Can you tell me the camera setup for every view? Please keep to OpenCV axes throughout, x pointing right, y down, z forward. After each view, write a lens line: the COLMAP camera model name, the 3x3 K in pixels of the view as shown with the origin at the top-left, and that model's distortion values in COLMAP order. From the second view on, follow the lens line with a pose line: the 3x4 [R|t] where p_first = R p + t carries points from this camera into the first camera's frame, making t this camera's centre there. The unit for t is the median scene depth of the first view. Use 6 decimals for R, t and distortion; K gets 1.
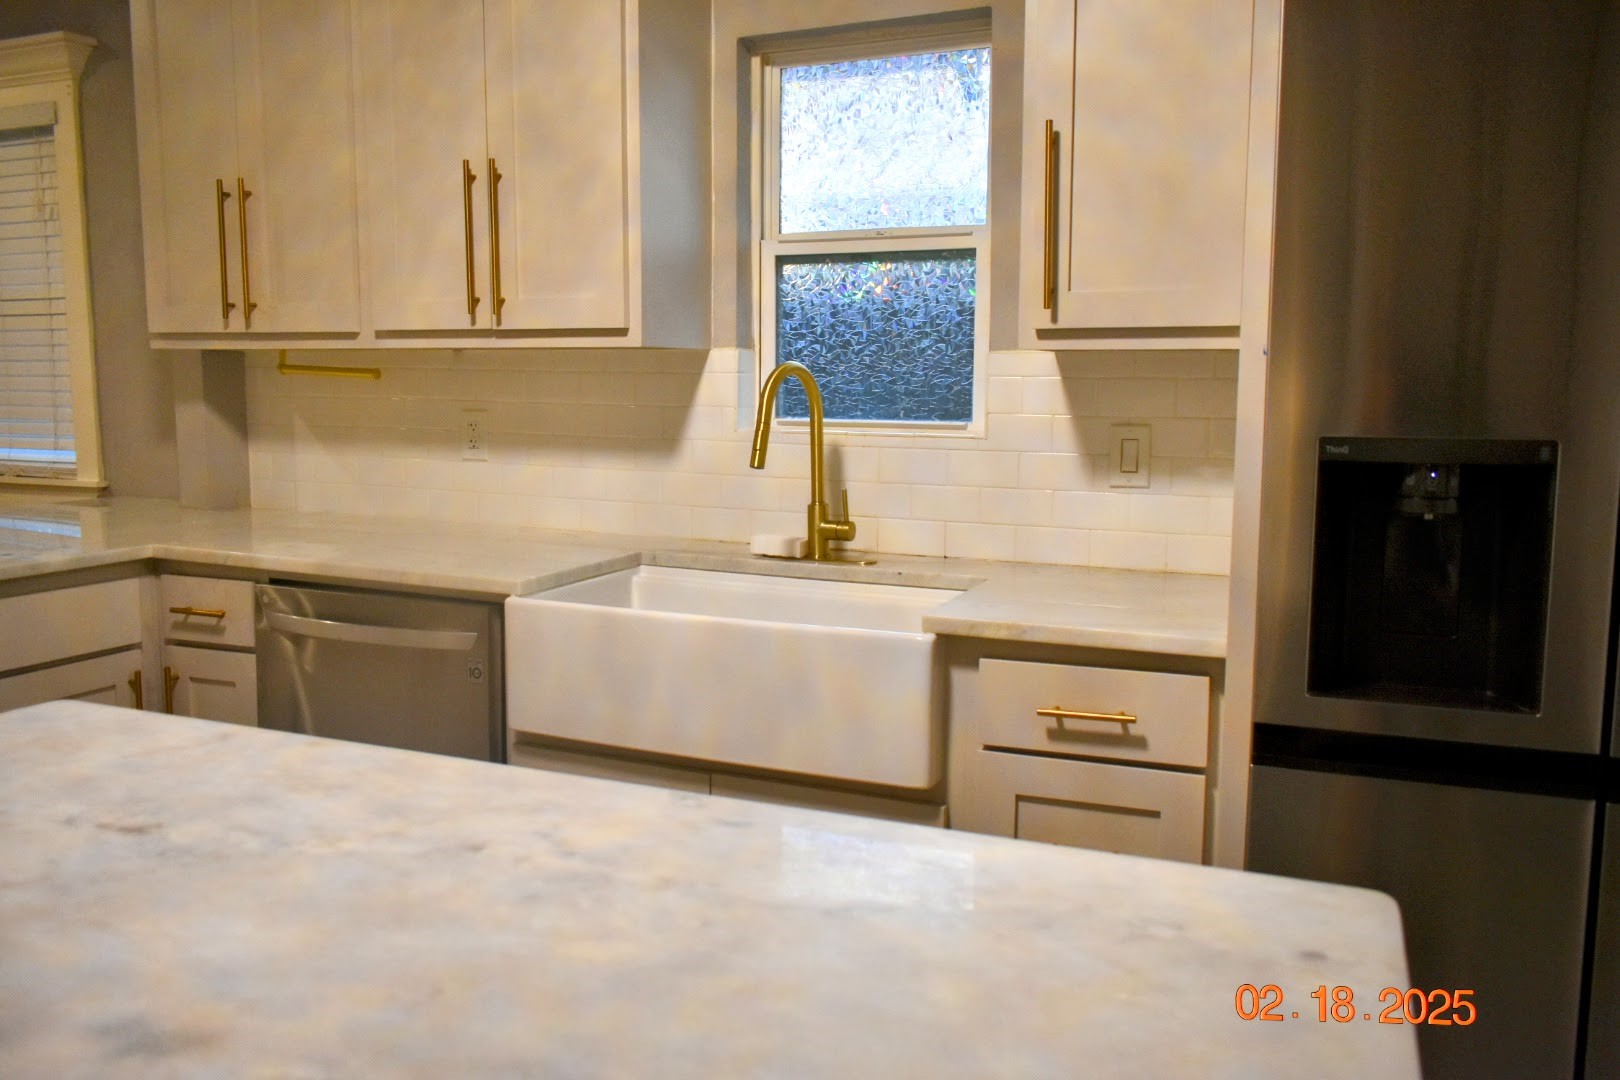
lens RADIAL K [[1392.8, 0, 810.0], [0, 1392.8, 540.0], [0, 0, 1]] dist [0.057665, -0.126593]
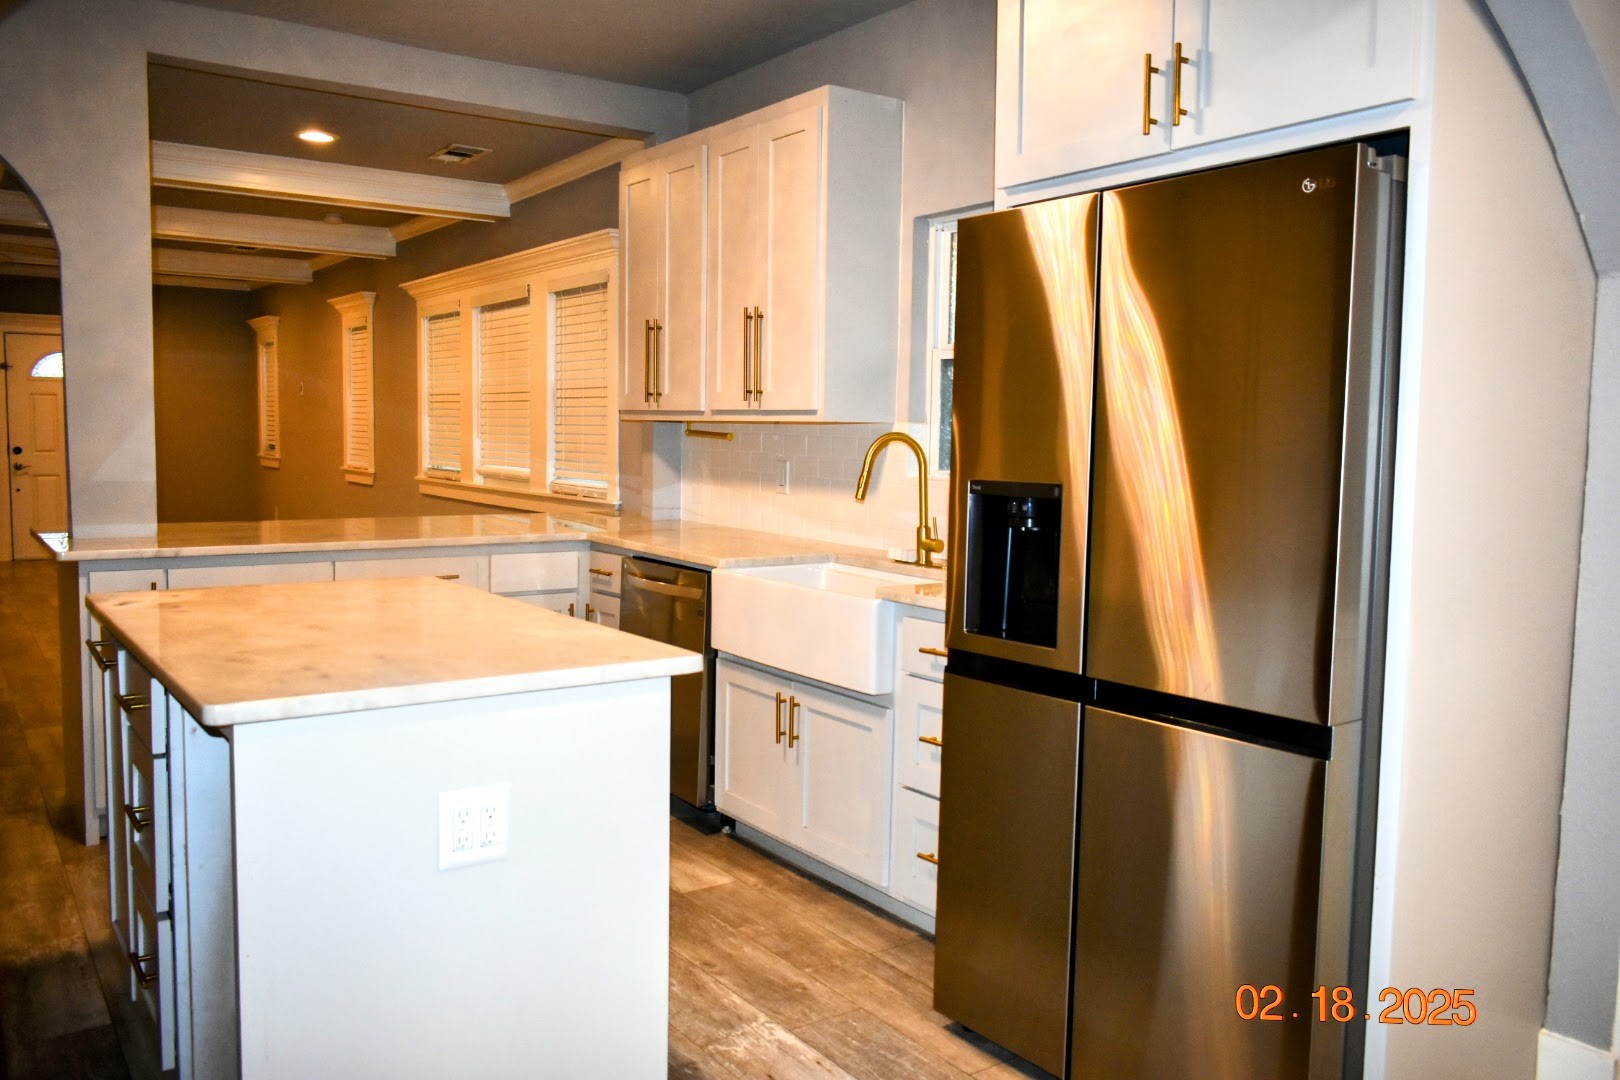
lens RADIAL K [[1258.5, 0, 810.0], [0, 1258.5, 540.0], [0, 0, 1]] dist [-0.013397, -0.007179]
pose [[0.885443, 0.062053, -0.460586, 0.499957], [-0.083409, 0.996173, -0.026136, 0.031437], [0.457201, 0.061559, 0.887230, -0.247662]]
